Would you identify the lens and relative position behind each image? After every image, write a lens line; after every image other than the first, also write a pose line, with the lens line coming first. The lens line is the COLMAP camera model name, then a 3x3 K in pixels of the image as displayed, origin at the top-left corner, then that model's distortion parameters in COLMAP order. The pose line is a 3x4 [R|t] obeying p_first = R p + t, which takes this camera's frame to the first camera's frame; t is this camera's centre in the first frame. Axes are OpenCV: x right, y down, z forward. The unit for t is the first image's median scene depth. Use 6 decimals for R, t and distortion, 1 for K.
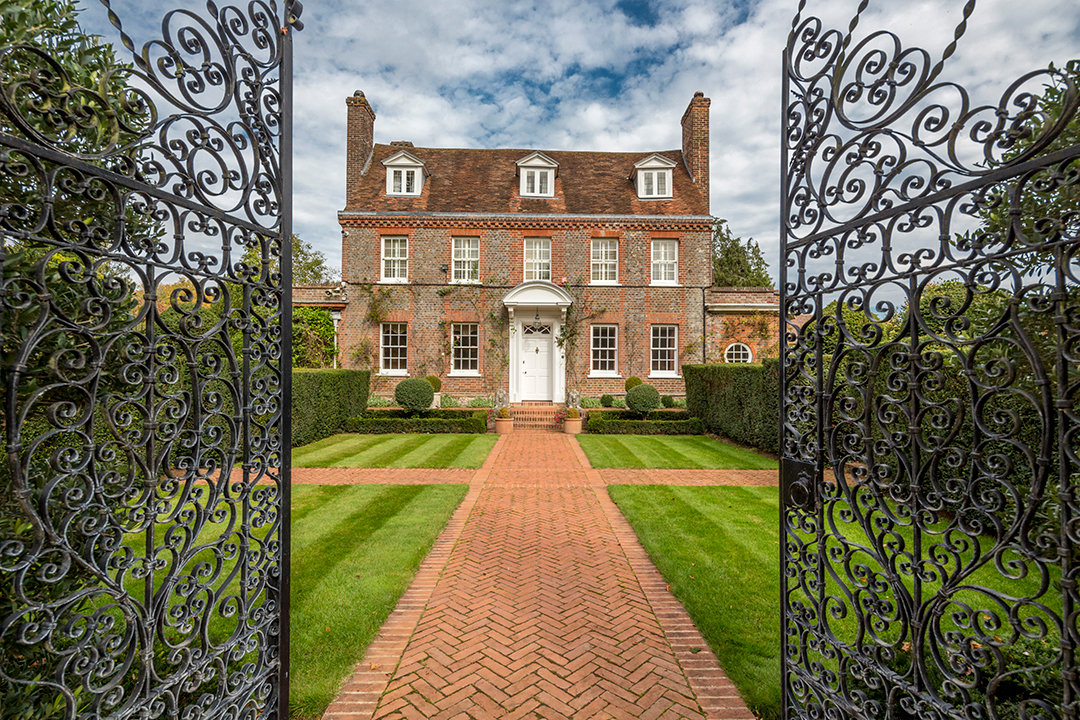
lens RADIAL K [[517.0, 0, 551.8], [0, 517.0, 357.9], [0, 0, 1]] dist [-0.001246, 0.000038]
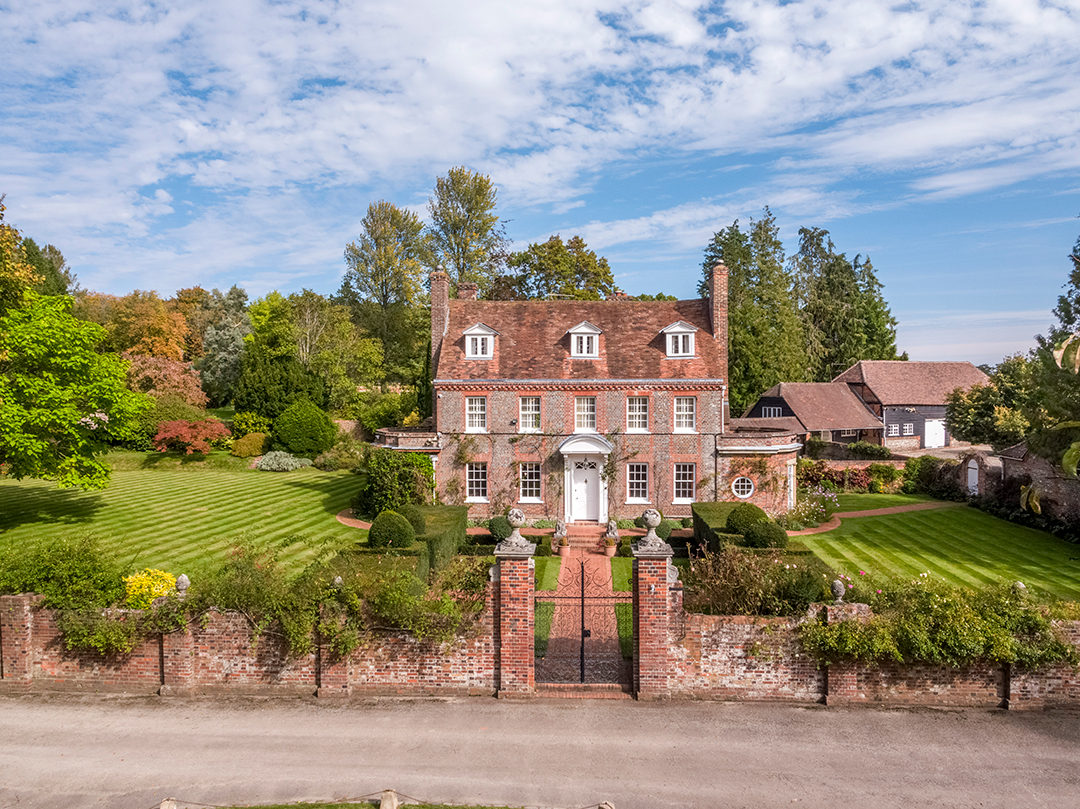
lens RADIAL K [[740.1, 0, 562.1], [0, 740.1, 409.0], [0, 0, 1]] dist [0.008625, -0.000283]
pose [[0.997617, -0.008119, -0.068521, 0.040936], [0.011843, 0.998464, 0.054119, -0.303509], [0.067976, -0.054801, 0.996181, -0.852174]]
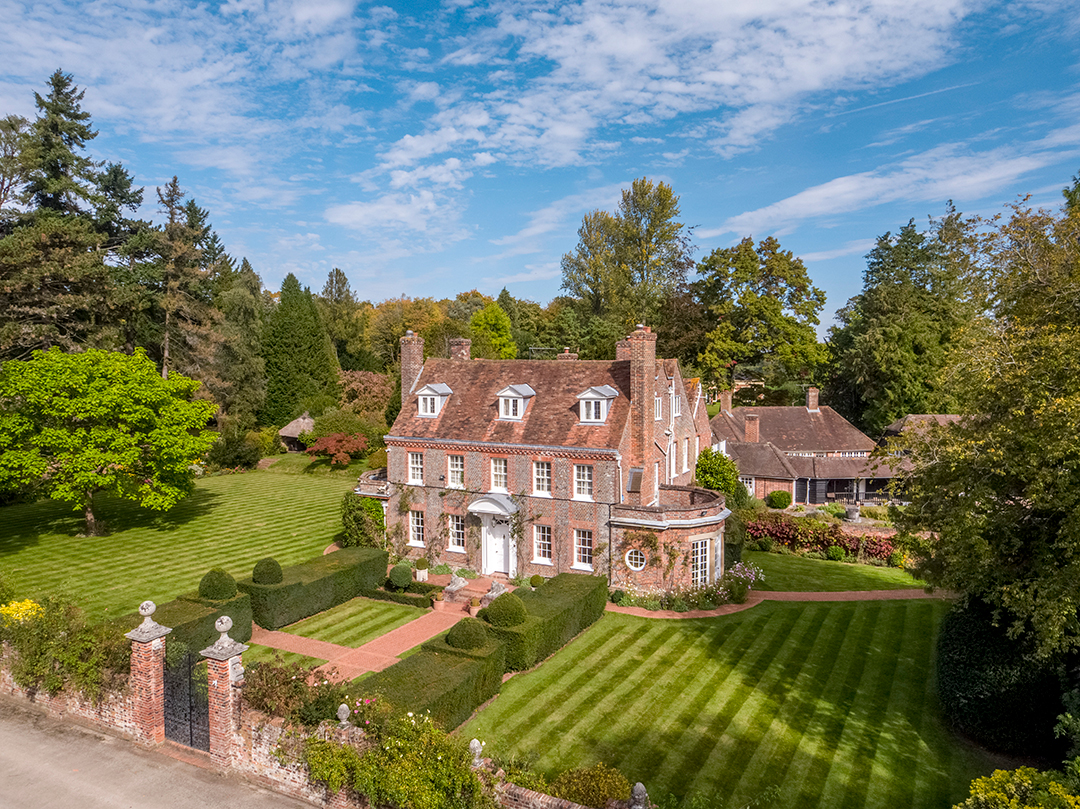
lens RADIAL K [[740.1, 0, 562.1], [0, 740.1, 409.0], [0, 0, 1]] dist [0.008625, -0.000283]
pose [[0.890850, 0.023211, -0.453703, 1.018072], [0.011493, 0.997223, 0.073583, -0.509213], [0.454151, -0.070765, 0.888110, -0.667863]]
